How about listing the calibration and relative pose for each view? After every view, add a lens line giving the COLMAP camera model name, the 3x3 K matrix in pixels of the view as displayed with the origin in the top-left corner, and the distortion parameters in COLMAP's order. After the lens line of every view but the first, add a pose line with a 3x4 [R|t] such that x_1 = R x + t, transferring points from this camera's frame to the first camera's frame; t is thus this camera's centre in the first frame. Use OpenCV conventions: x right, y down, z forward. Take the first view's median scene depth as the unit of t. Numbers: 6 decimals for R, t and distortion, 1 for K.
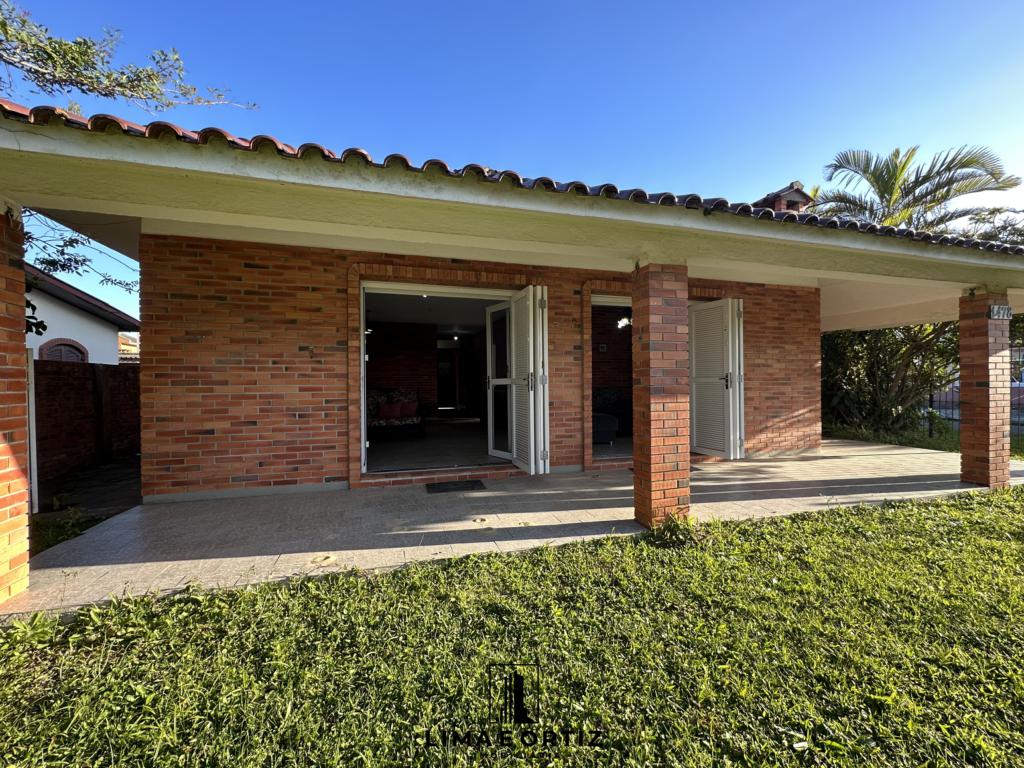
lens RADIAL K [[408.3, 0, 514.1], [0, 408.3, 388.7], [0, 0, 1]] dist [-0.002505, 0.000878]
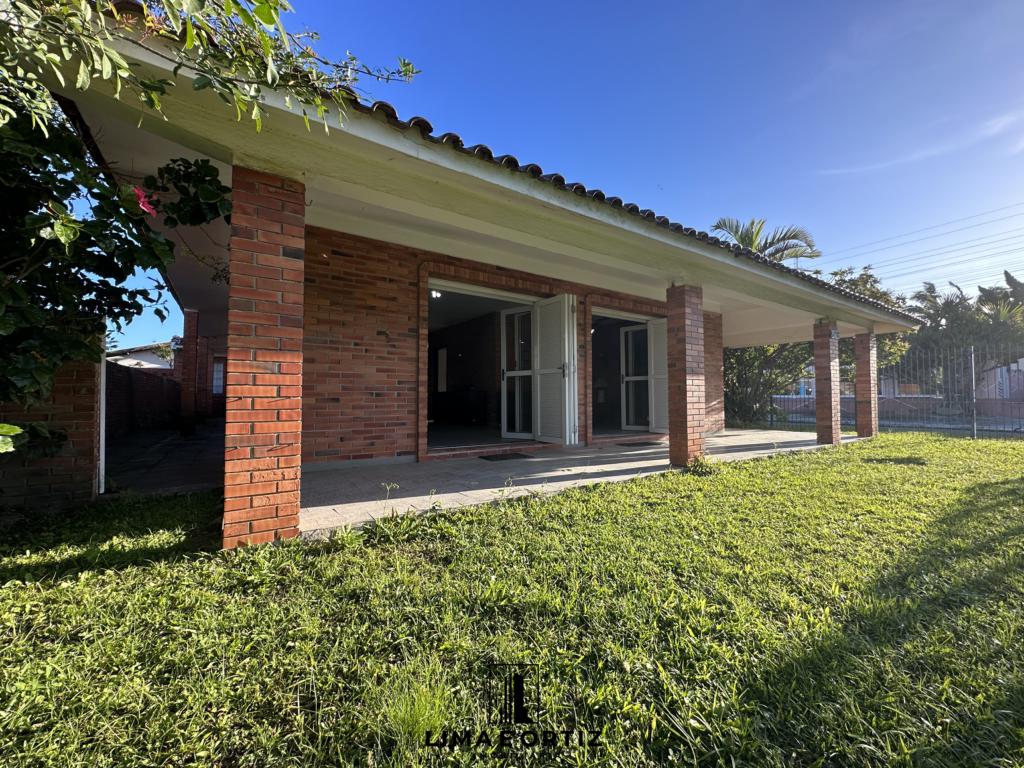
lens RADIAL K [[408.3, 0, 513.6], [0, 408.3, 390.7], [0, 0, 1]] dist [-0.002505, 0.000878]
pose [[0.953432, 0.012138, 0.301363, -0.496362], [-0.001702, 0.999390, -0.034869, 0.091701], [-0.301602, 0.032732, 0.952872, -0.142214]]
